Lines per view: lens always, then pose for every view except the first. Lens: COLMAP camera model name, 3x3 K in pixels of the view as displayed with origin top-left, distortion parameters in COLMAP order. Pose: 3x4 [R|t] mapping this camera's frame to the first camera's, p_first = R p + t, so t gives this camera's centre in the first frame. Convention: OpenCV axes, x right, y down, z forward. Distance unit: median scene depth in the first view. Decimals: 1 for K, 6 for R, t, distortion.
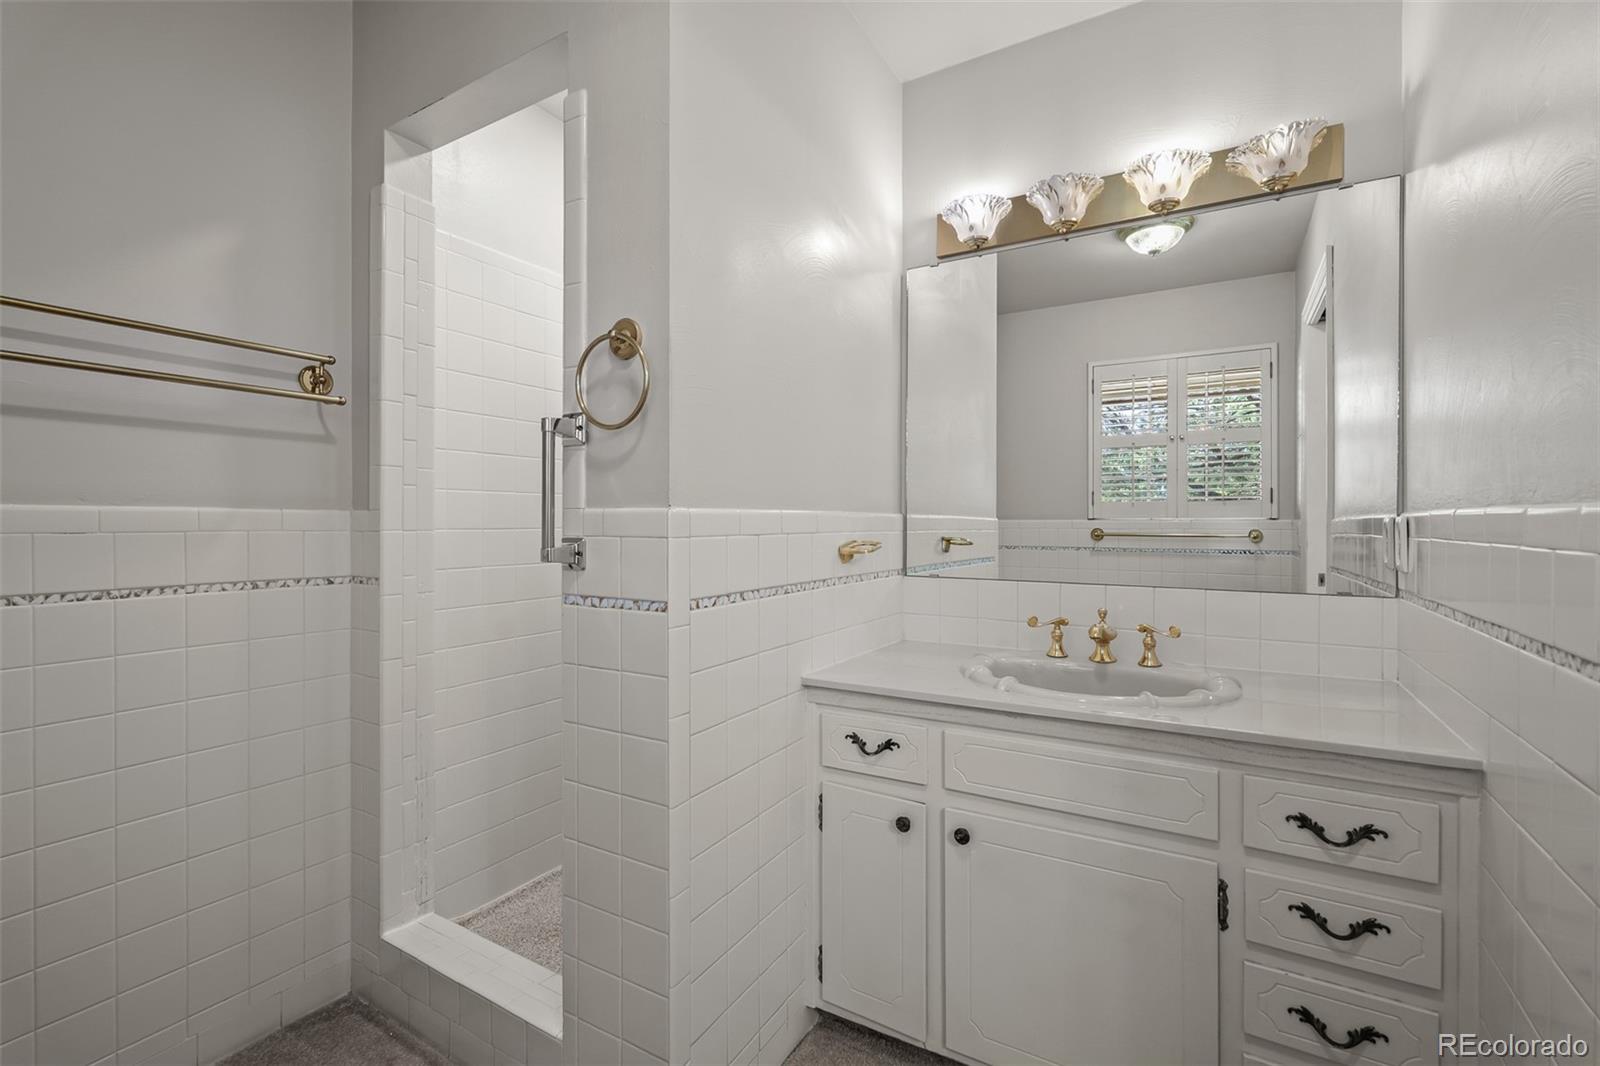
lens RADIAL K [[717.1, 0, 800.6], [0, 717.1, 524.0], [0, 0, 1]] dist [-0.007523, 0.002037]
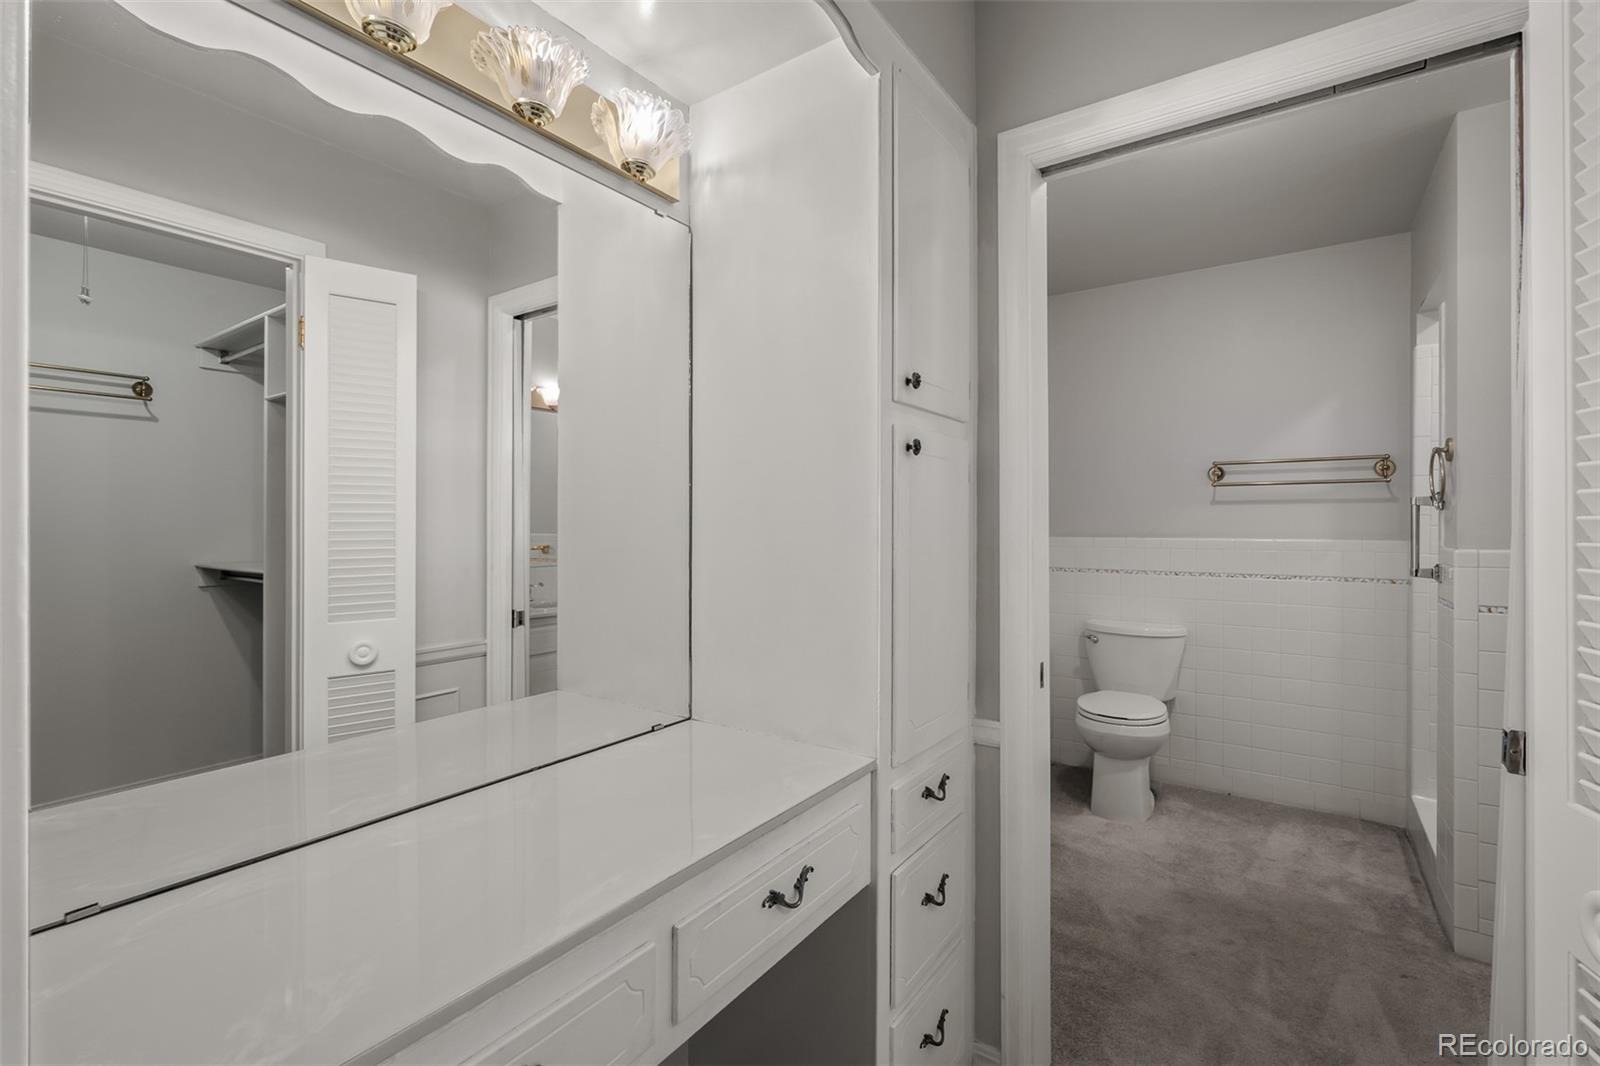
lens RADIAL K [[717.1, 0, 801.7], [0, 717.1, 526.3], [0, 0, 1]] dist [-0.007523, 0.002037]
pose [[-0.079269, 0.002537, -0.996850, 1.240011], [-0.008074, 0.999962, 0.003187, -0.051286], [0.996821, 0.008302, -0.079246, -0.306268]]
